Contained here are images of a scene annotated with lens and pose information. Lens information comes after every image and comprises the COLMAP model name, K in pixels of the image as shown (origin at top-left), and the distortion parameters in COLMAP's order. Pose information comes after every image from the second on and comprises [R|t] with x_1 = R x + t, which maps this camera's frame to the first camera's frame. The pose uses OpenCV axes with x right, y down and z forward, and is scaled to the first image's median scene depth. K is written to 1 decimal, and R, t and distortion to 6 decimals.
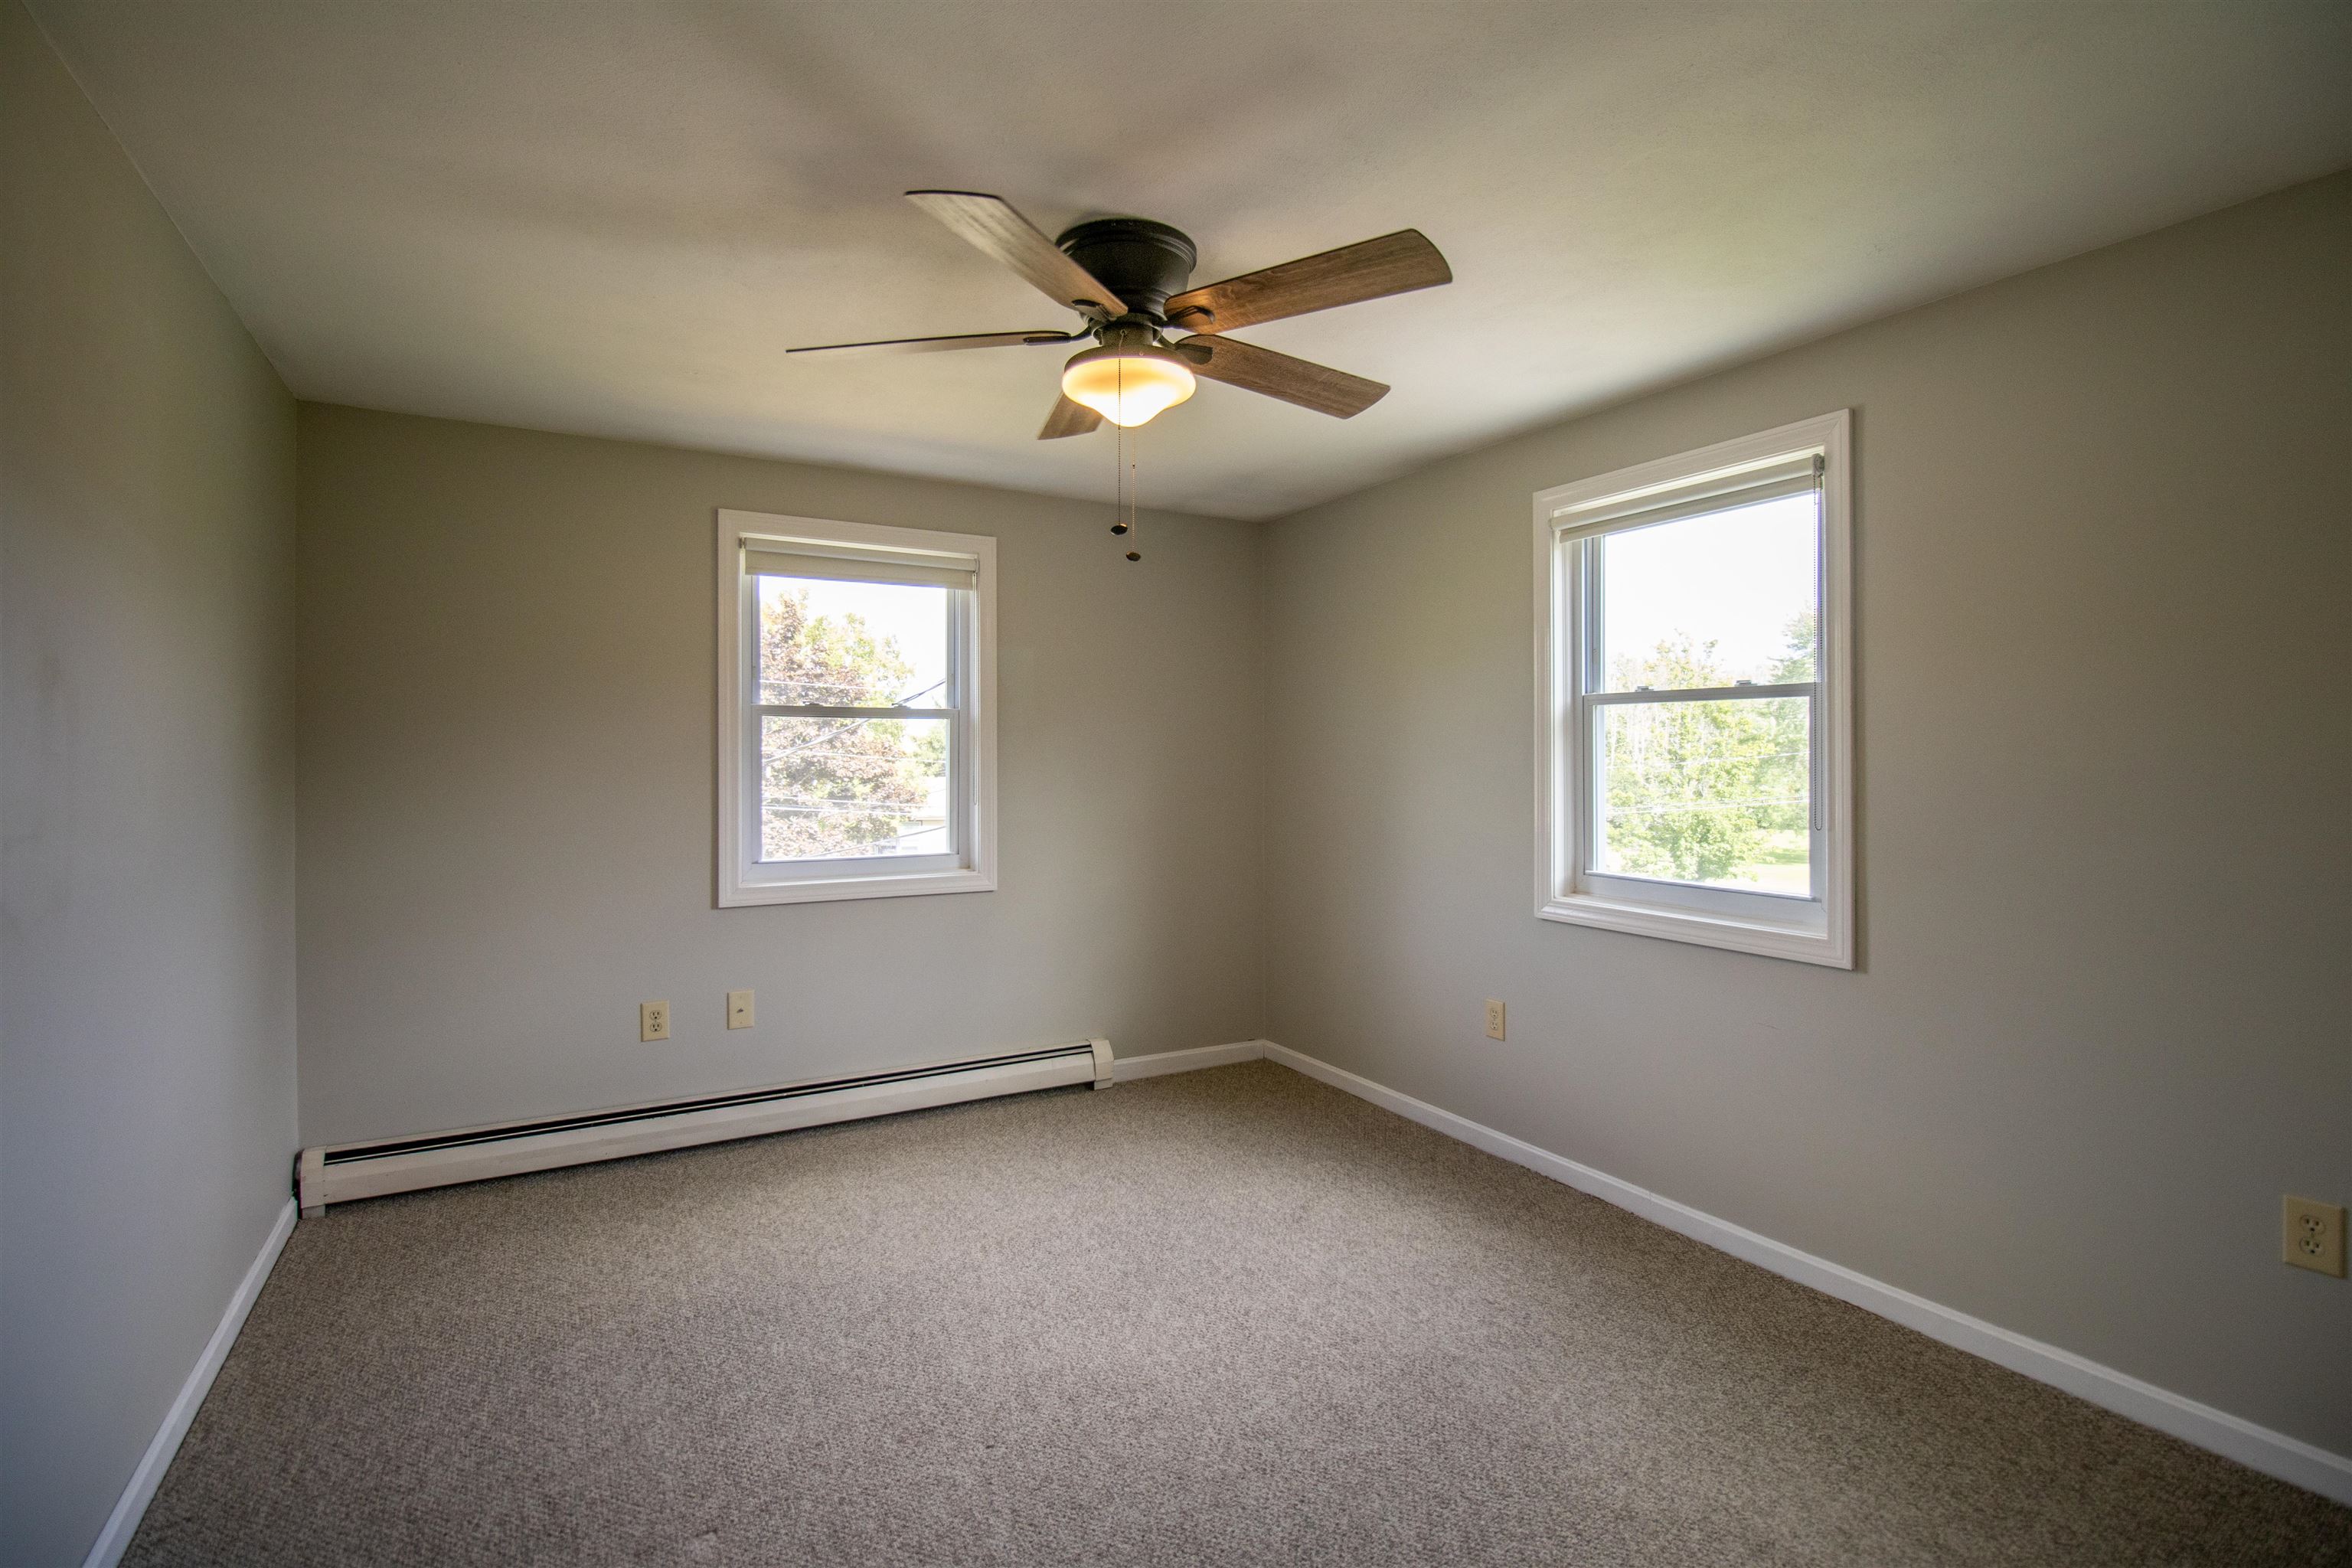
lens RADIAL K [[1097.9, 0, 1176.0], [0, 1097.9, 784.0], [0, 0, 1]] dist [-0.000213, -0.000177]
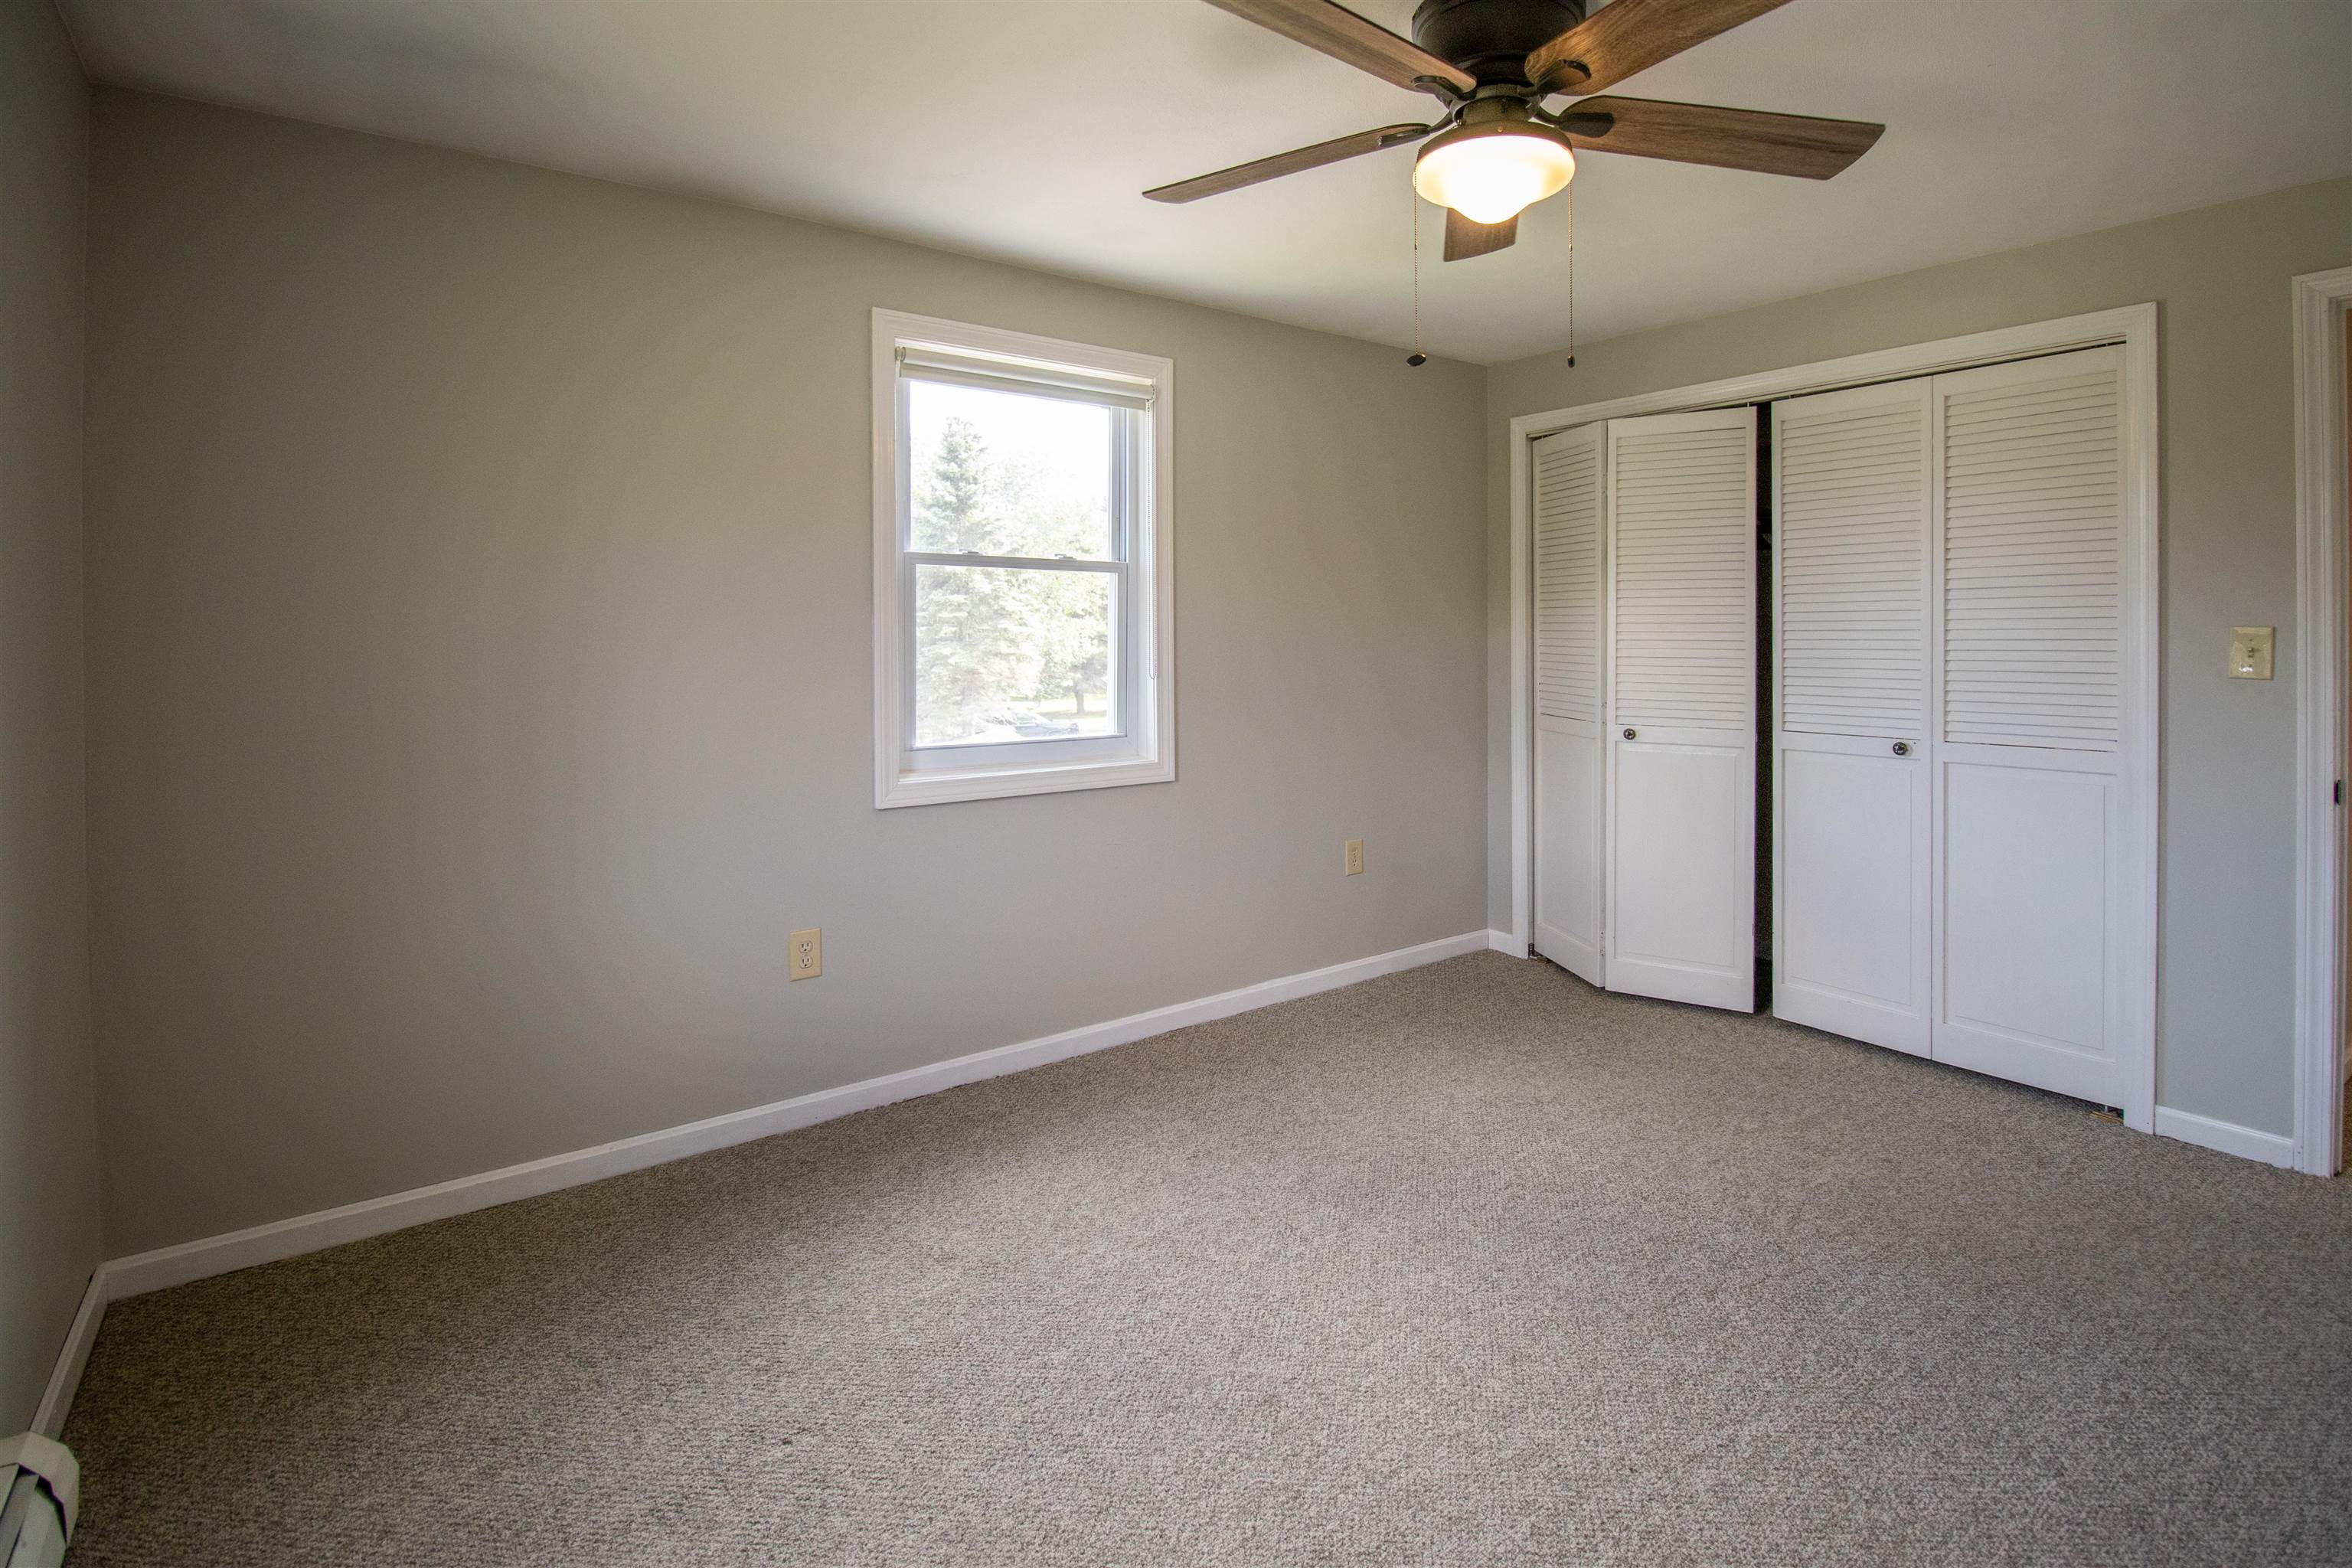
lens RADIAL K [[1146.7, 0, 1186.8], [0, 1146.7, 635.0], [0, 0, 1]] dist [-0.000675, -0.000382]
pose [[-0.117244, -0.001762, 0.993102, -0.683228], [0.027776, 0.999601, 0.005052, -0.013994], [-0.992715, 0.028177, -0.117148, 0.999863]]
